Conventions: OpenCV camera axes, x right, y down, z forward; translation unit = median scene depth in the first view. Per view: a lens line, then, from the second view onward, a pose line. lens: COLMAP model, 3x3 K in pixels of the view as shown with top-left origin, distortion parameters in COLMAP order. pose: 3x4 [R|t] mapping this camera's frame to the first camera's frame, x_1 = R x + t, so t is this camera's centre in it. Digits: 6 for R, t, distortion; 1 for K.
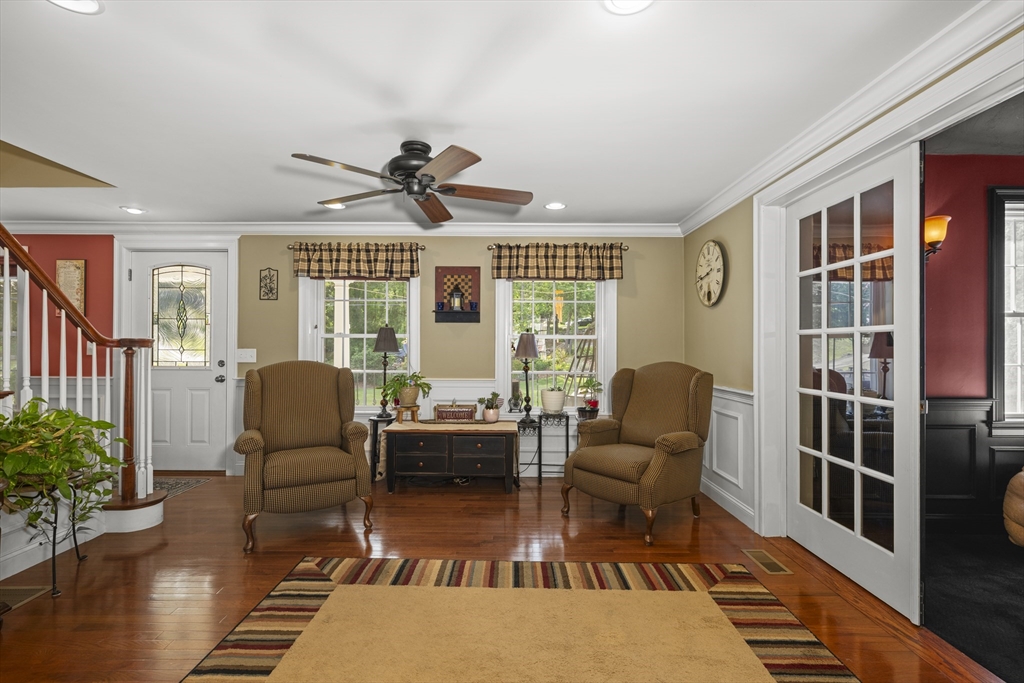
lens RADIAL K [[468.0, 0, 505.3], [0, 468.0, 342.9], [0, 0, 1]] dist [-0.010736, -0.000538]
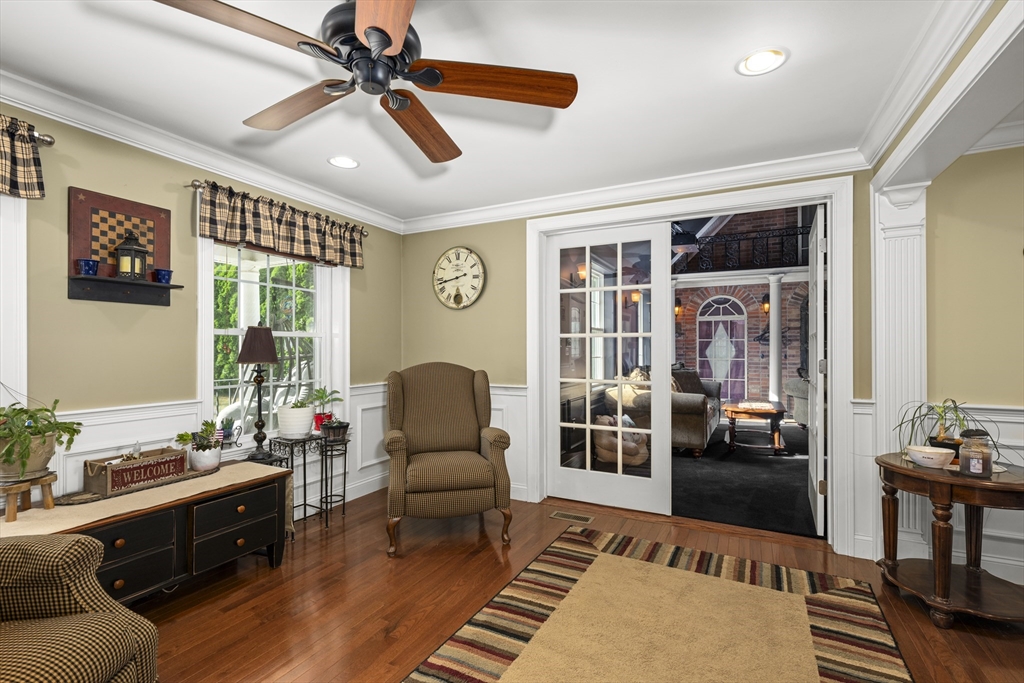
lens RADIAL K [[468.0, 0, 506.6], [0, 468.0, 344.5], [0, 0, 1]] dist [-0.010736, -0.000538]
pose [[0.436015, 0.004064, 0.899930, -0.407112], [-0.005815, 0.999982, -0.001699, 0.003546], [-0.899921, -0.004492, 0.436031, 0.379865]]
